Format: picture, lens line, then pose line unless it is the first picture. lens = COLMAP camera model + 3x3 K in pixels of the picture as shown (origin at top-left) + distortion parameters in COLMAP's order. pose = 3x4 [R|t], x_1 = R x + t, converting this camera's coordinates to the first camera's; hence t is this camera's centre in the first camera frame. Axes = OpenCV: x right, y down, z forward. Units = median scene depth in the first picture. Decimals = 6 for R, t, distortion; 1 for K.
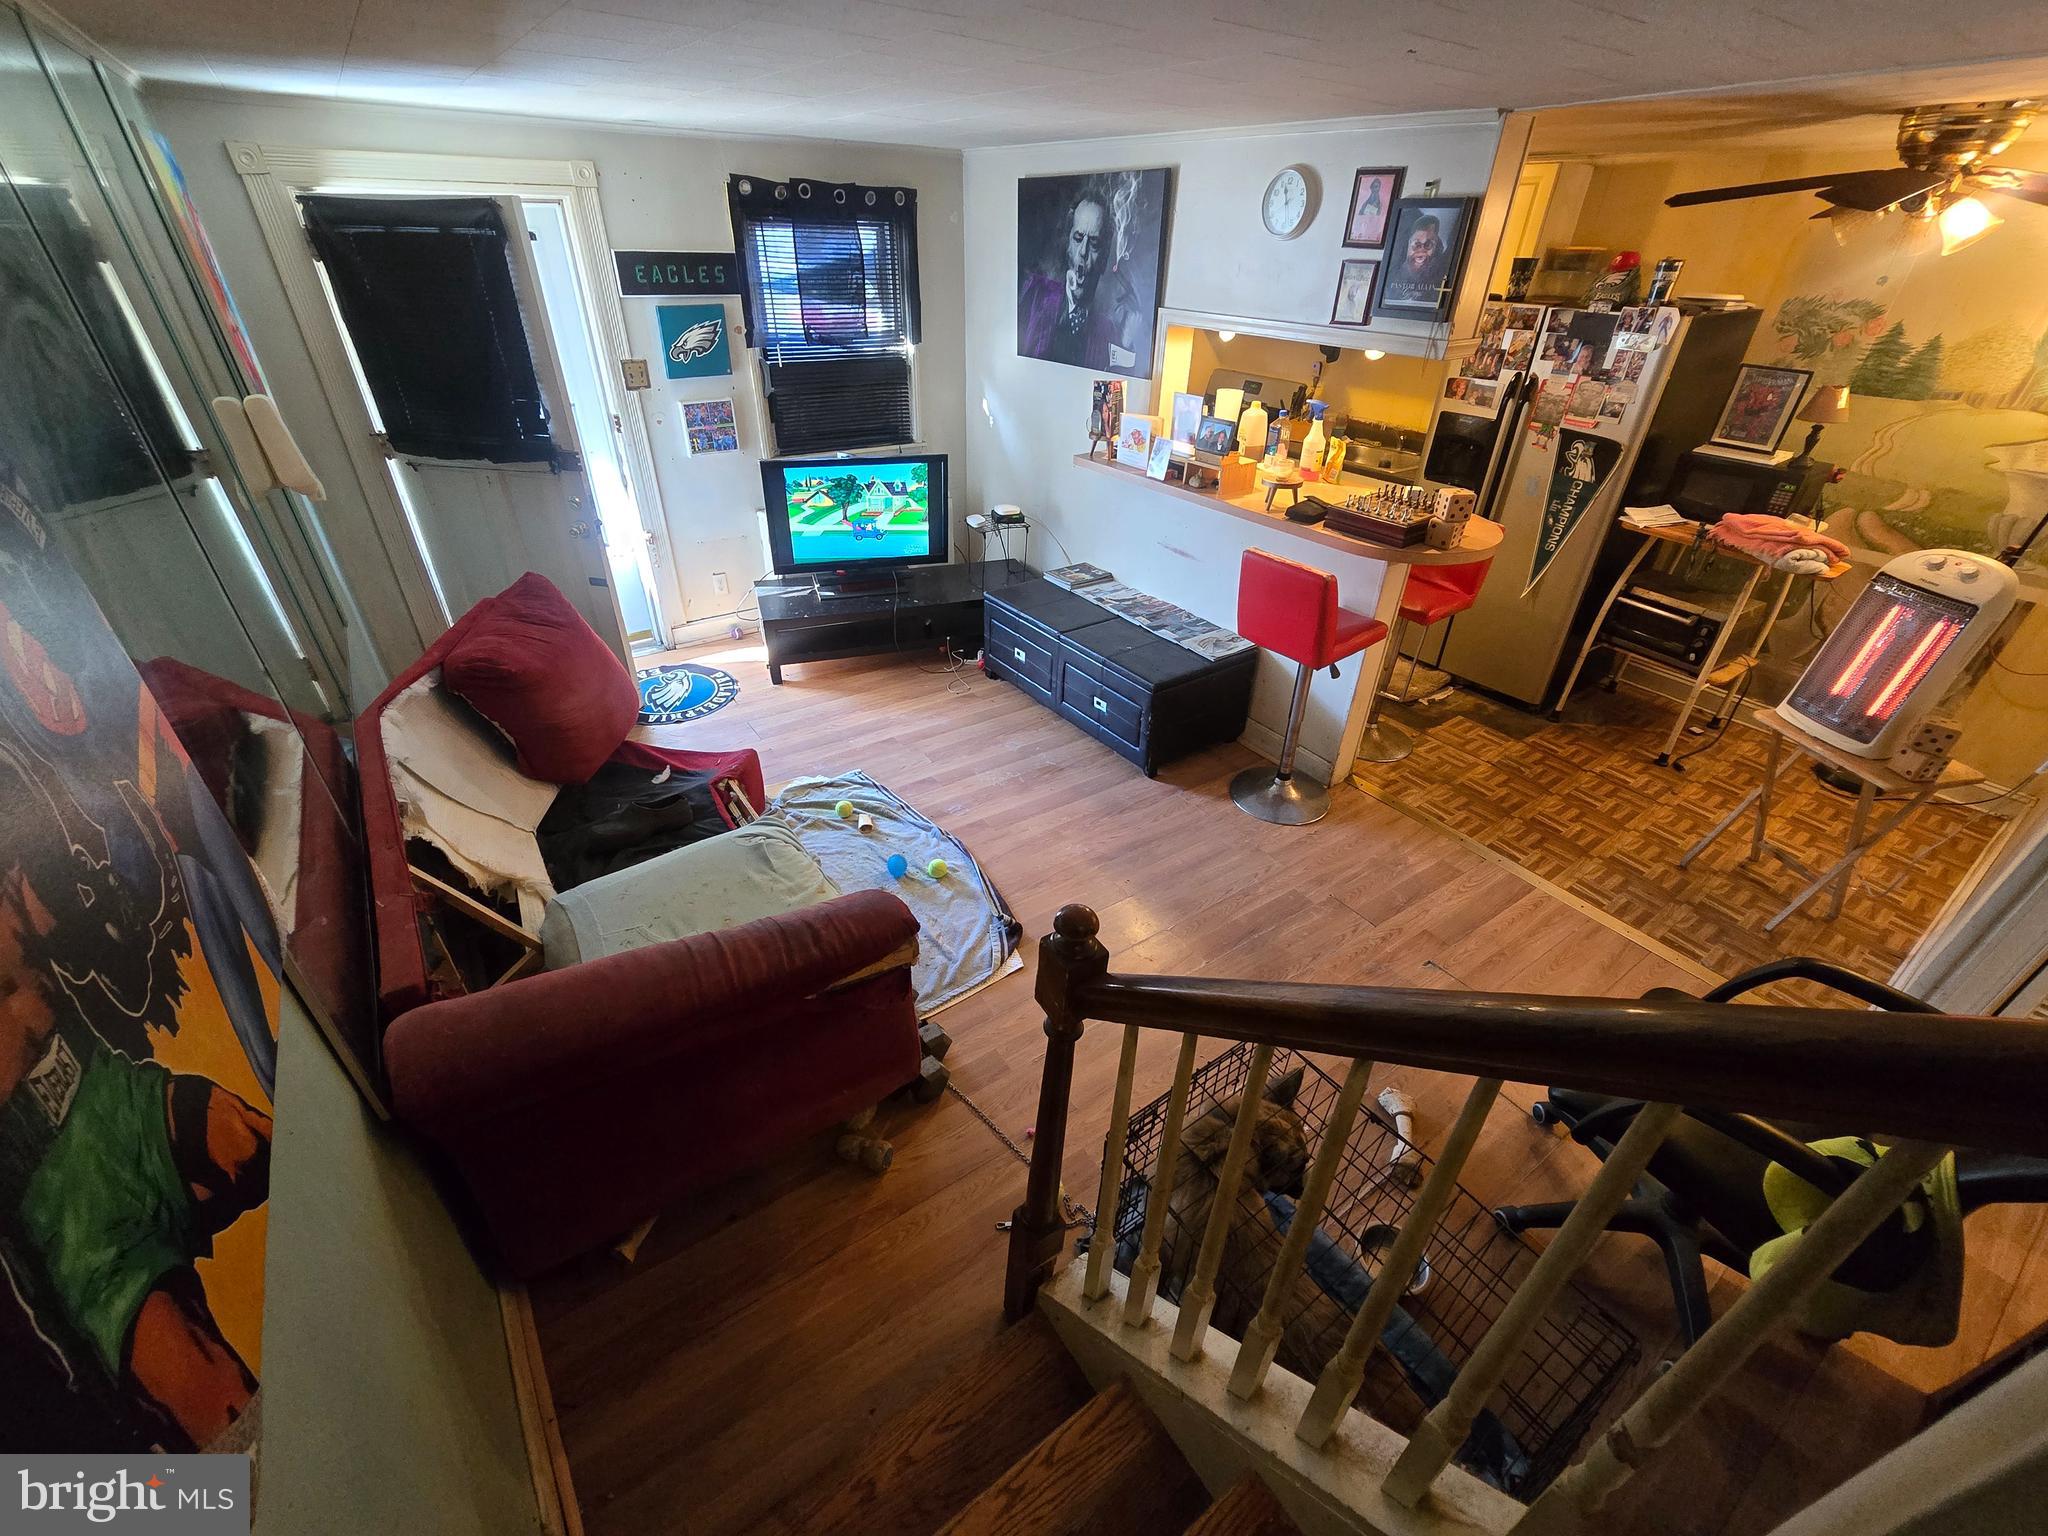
lens RADIAL K [[820.1, 0, 1024.0], [0, 820.1, 768.0], [0, 0, 1]] dist [-0.004388, -0.000103]
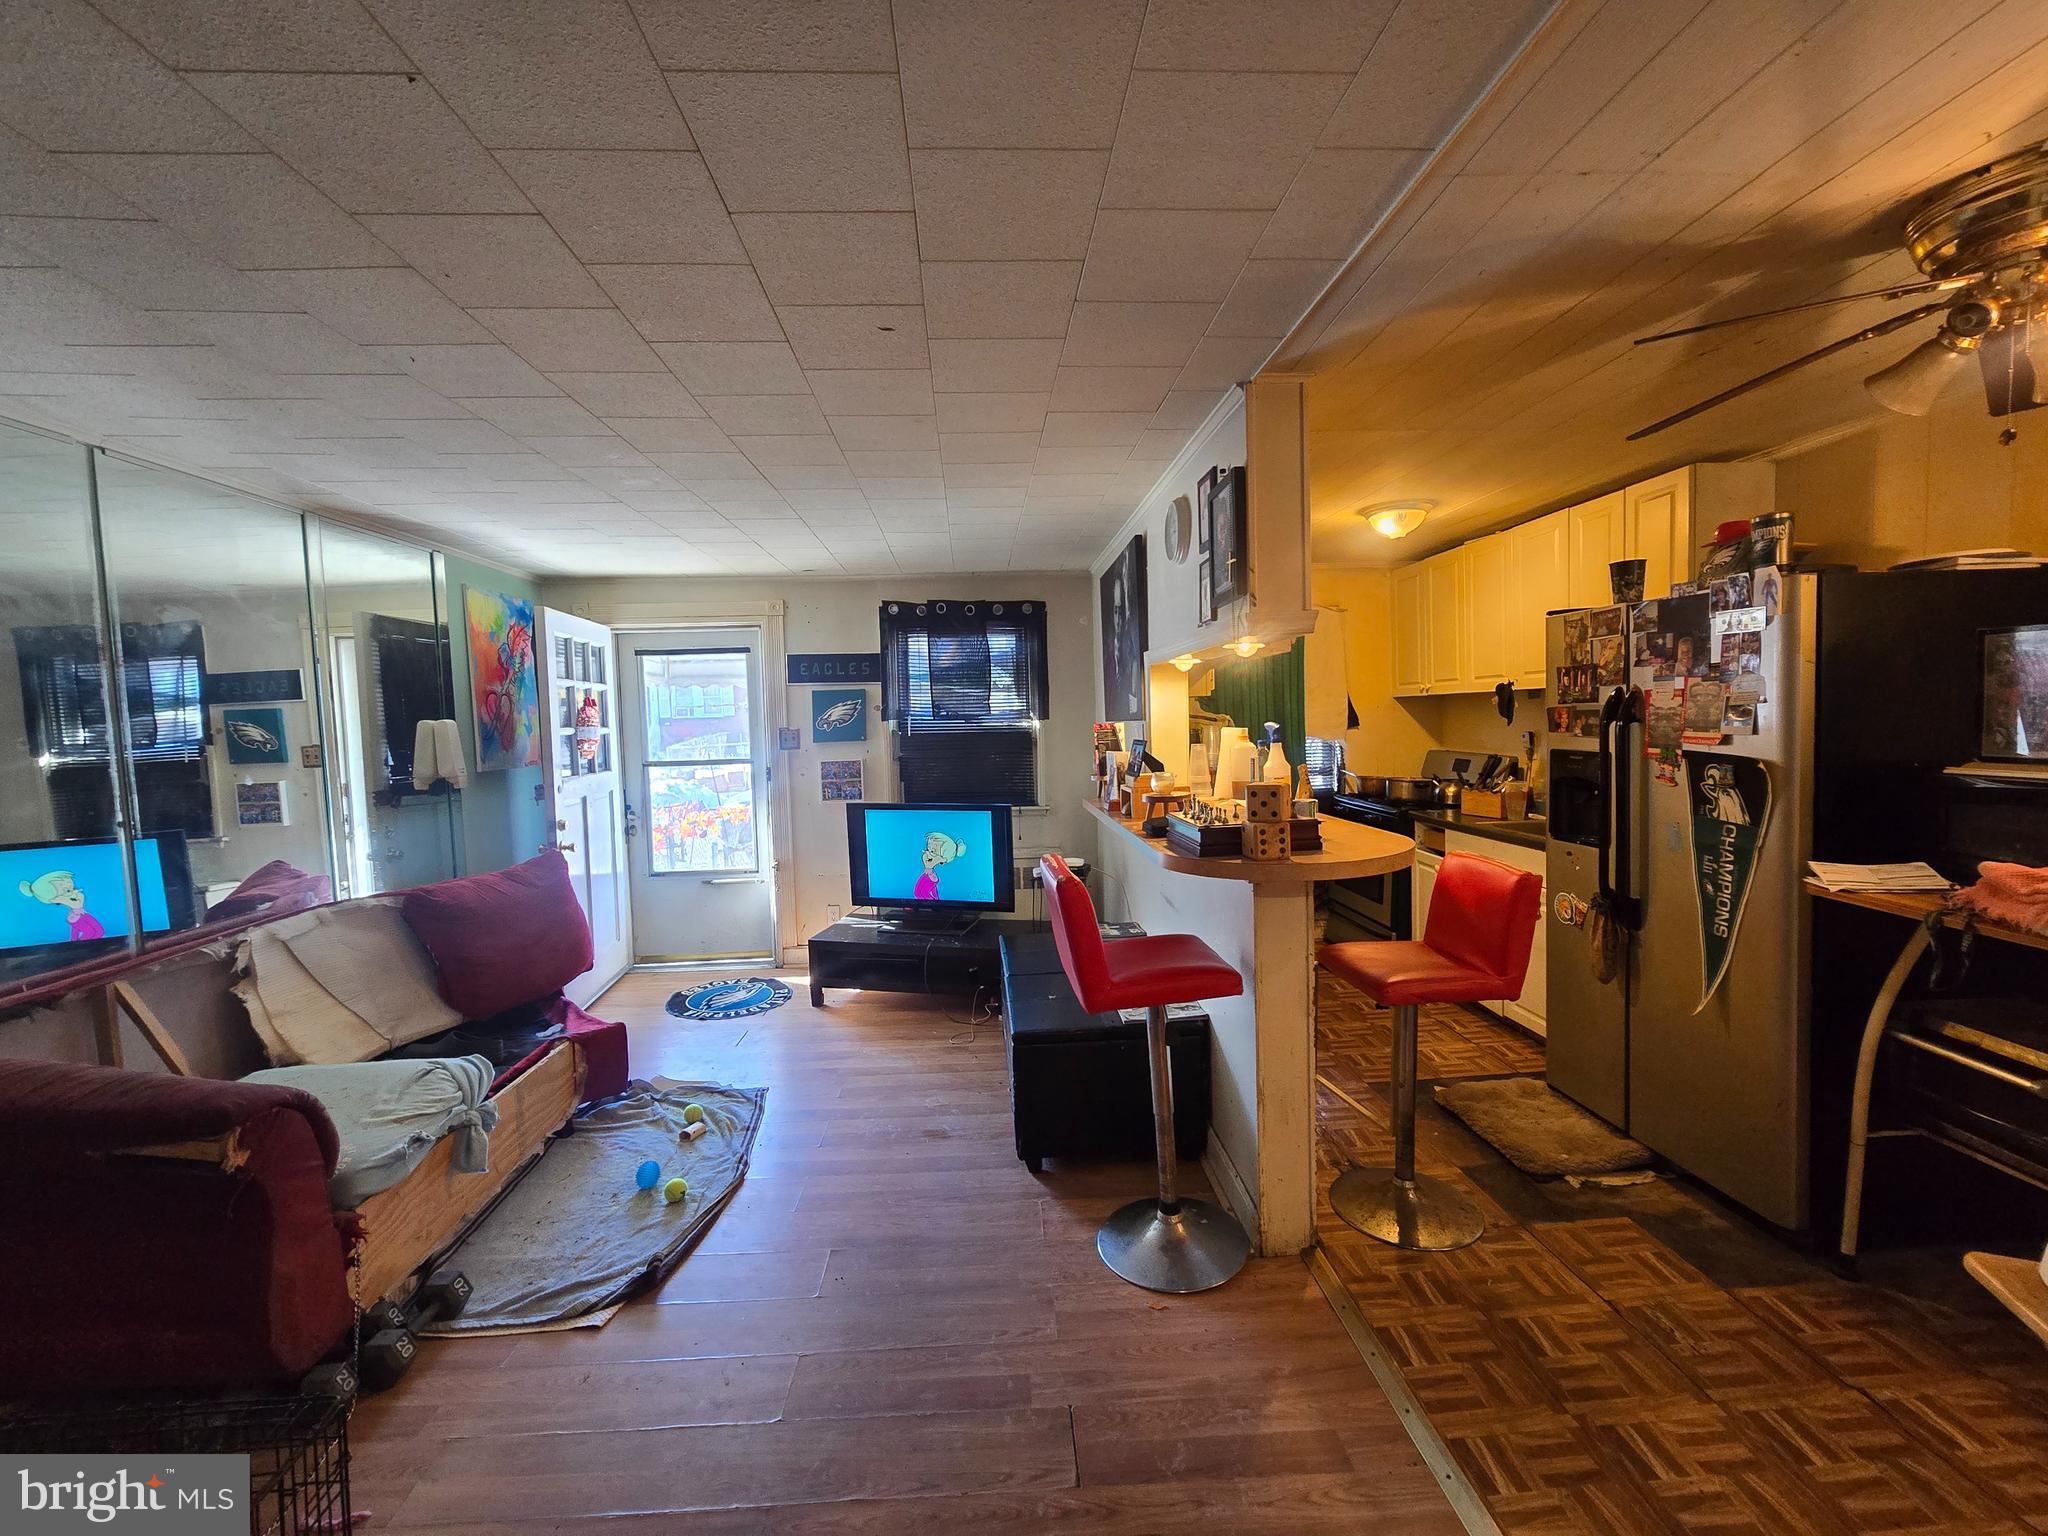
lens RADIAL K [[832.0, 0, 1023.4], [0, 832.0, 776.3], [0, 0, 1]] dist [-0.002547, 0.000071]
pose [[0.850146, -0.007228, -0.526497, 0.531094], [-0.247035, 0.877555, -0.410940, 0.008511], [0.465000, 0.479422, 0.744264, 0.252220]]
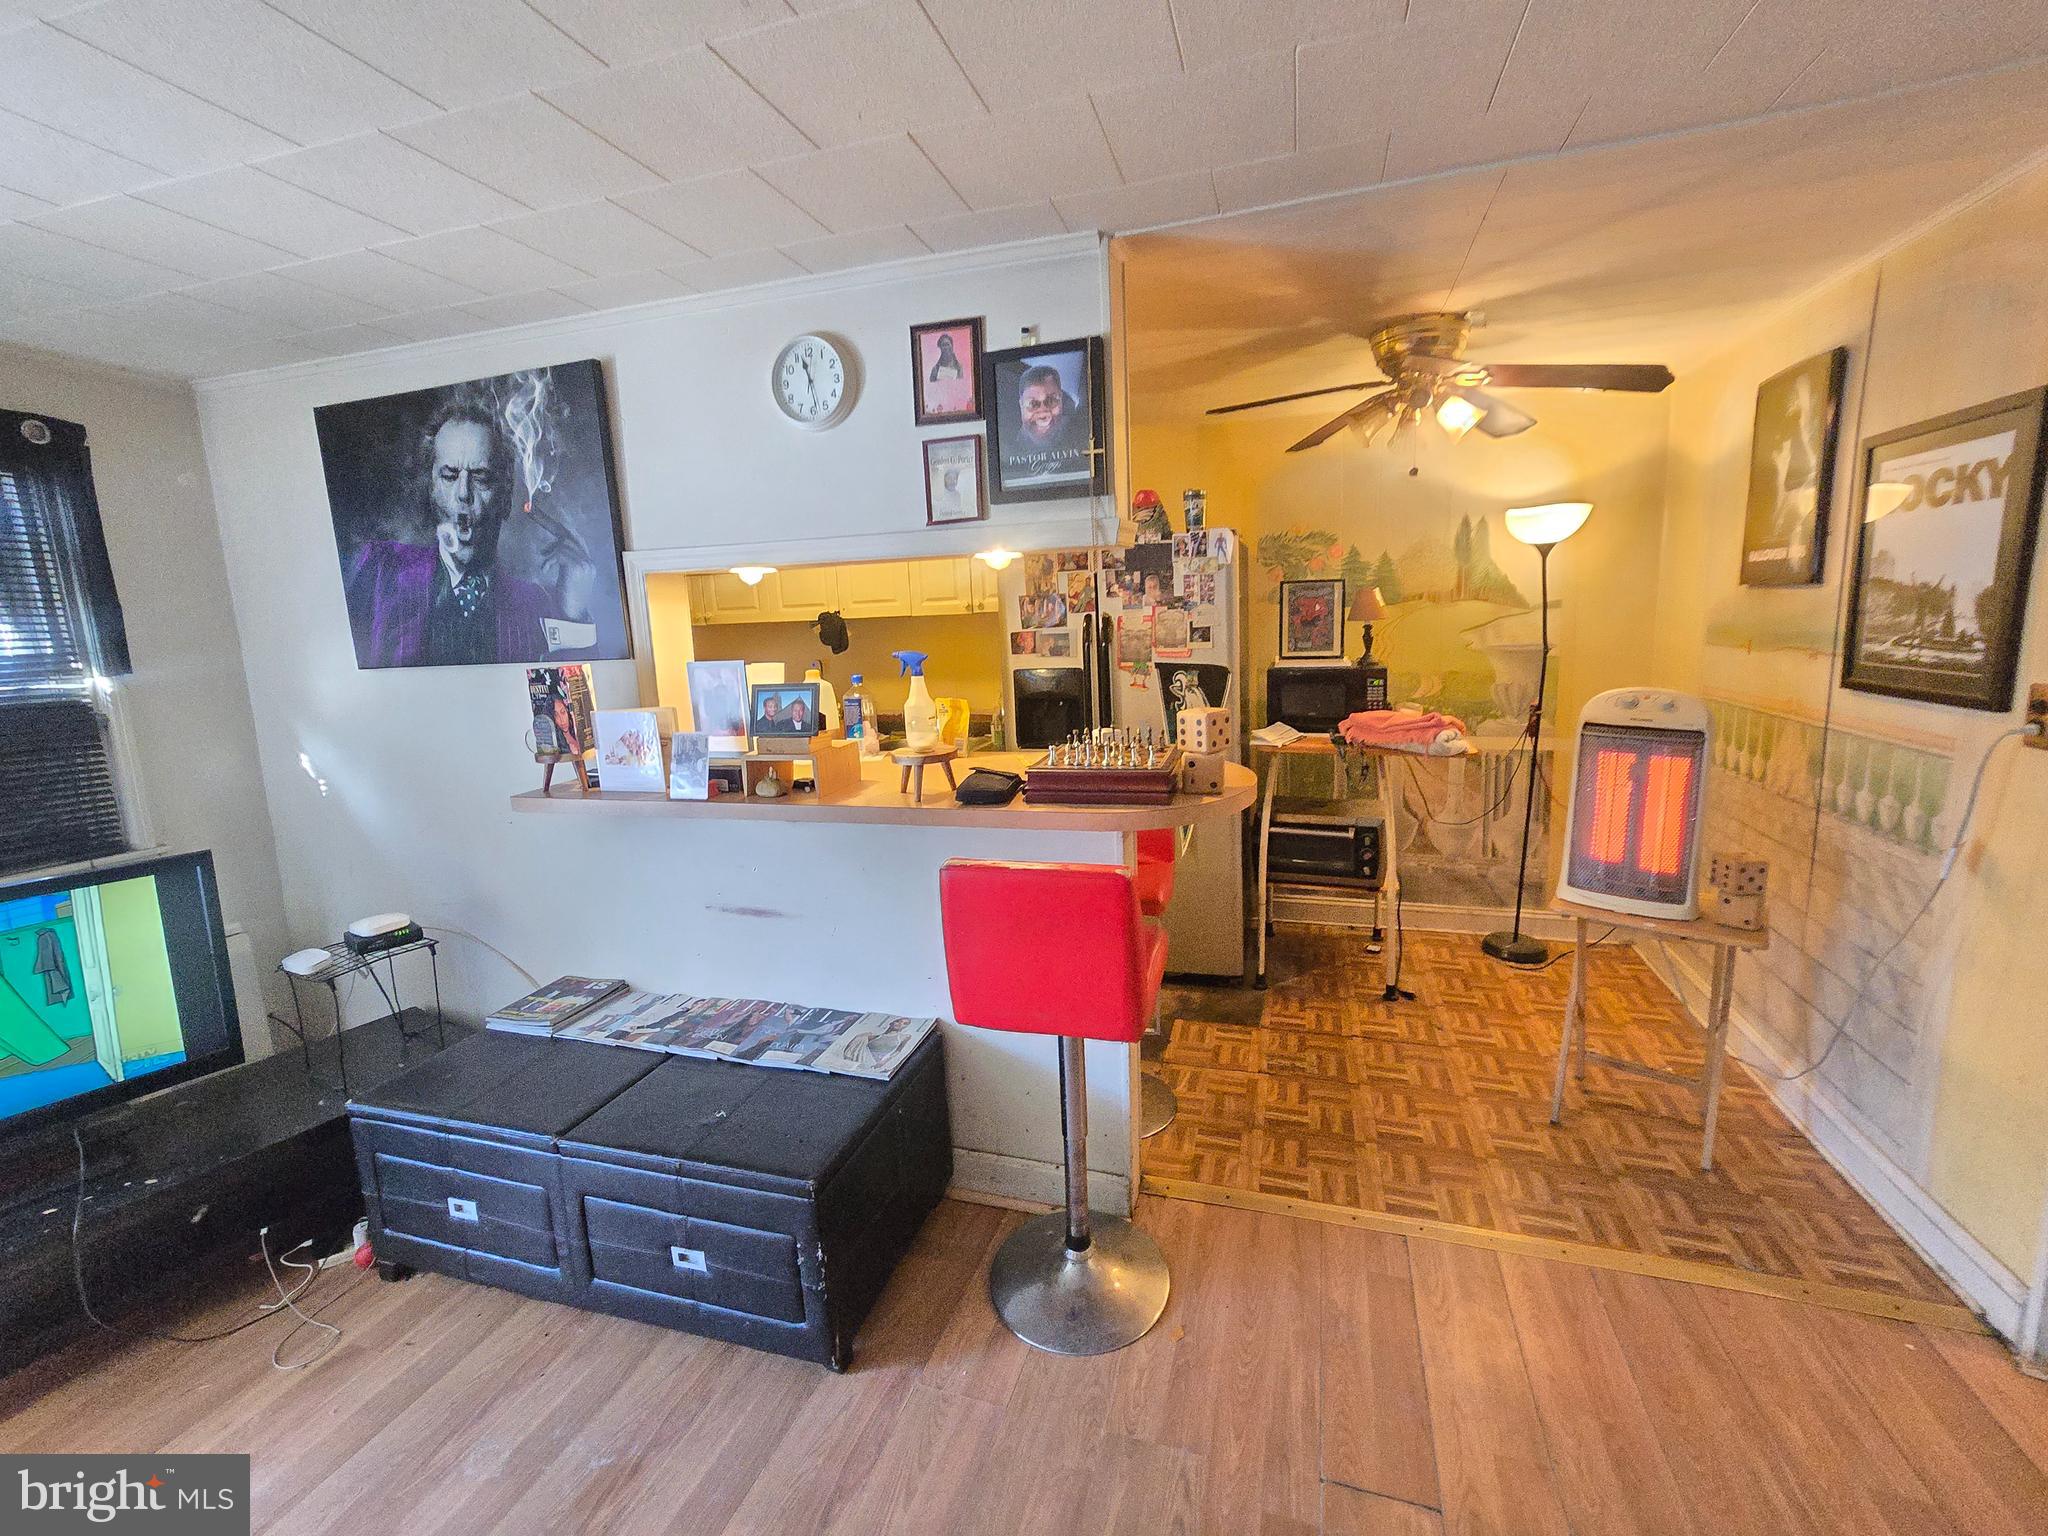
lens RADIAL K [[856.1, 0, 1033.1], [0, 856.1, 753.2], [0, 0, 1]] dist [-0.004704, 0.000433]
pose [[0.789710, -0.147811, 0.595407, 0.000564], [0.379106, 0.880629, -0.284203, -0.117019], [-0.482324, 0.450160, 0.751478, 0.404913]]
